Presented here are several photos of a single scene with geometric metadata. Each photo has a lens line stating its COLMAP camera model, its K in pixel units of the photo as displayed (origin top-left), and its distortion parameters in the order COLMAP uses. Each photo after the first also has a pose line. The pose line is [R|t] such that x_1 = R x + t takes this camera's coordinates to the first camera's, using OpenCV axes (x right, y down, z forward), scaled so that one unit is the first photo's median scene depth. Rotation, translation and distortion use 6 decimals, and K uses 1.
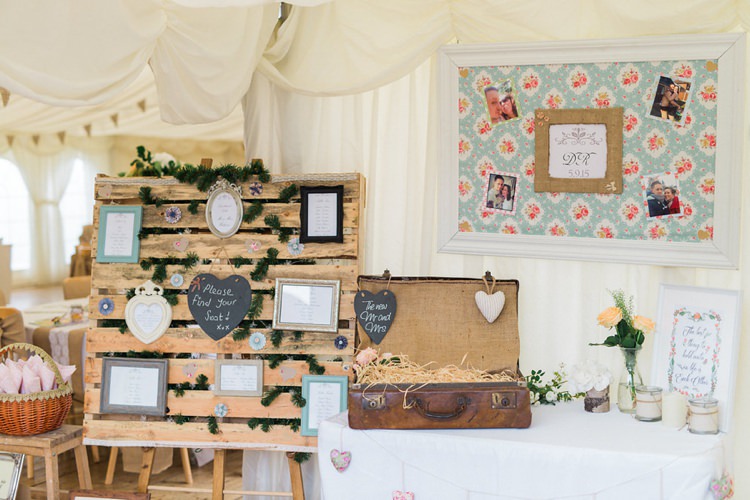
lens RADIAL K [[1051.2, 0, 374.7], [0, 1051.2, 249.7], [0, 0, 1]] dist [-0.058146, 0.000000]
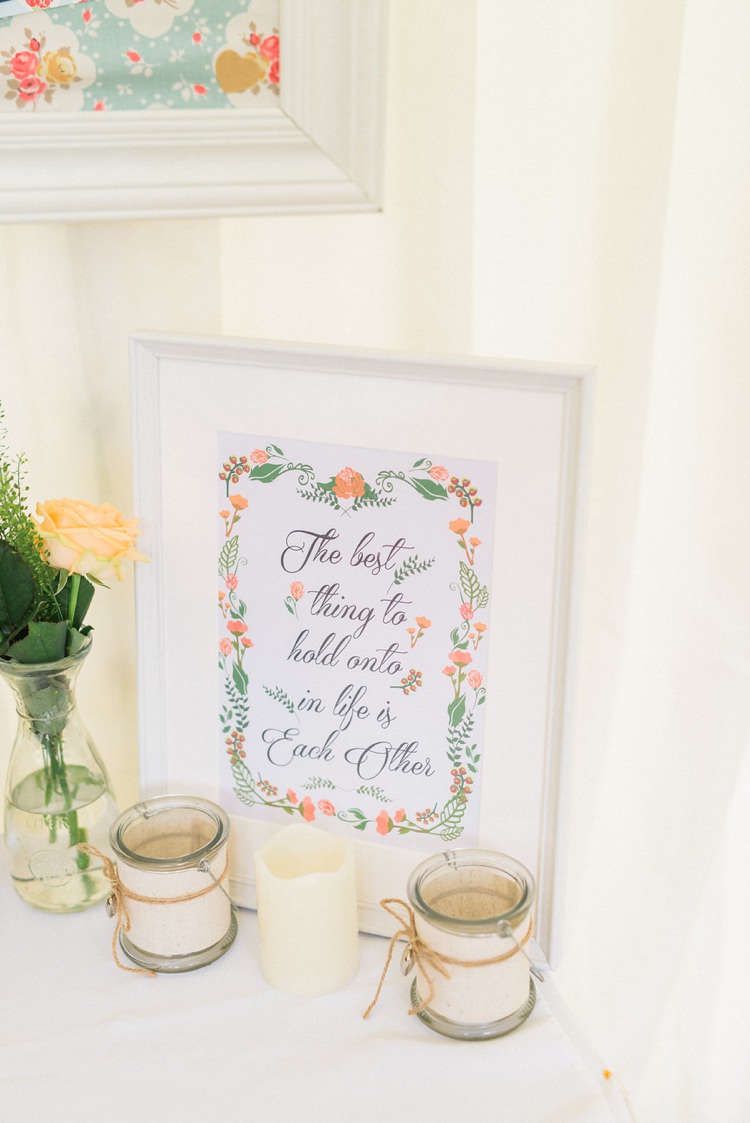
lens RADIAL K [[1574.0, 0, 374.3], [0, 1574.0, 562.9], [0, 0, 1]] dist [-0.058146, 0.000000]
pose [[0.769786, -0.265822, 0.580318, 0.117026], [0.042305, 0.928406, 0.369151, -0.042077], [-0.636899, -0.259617, 0.725919, 0.749417]]
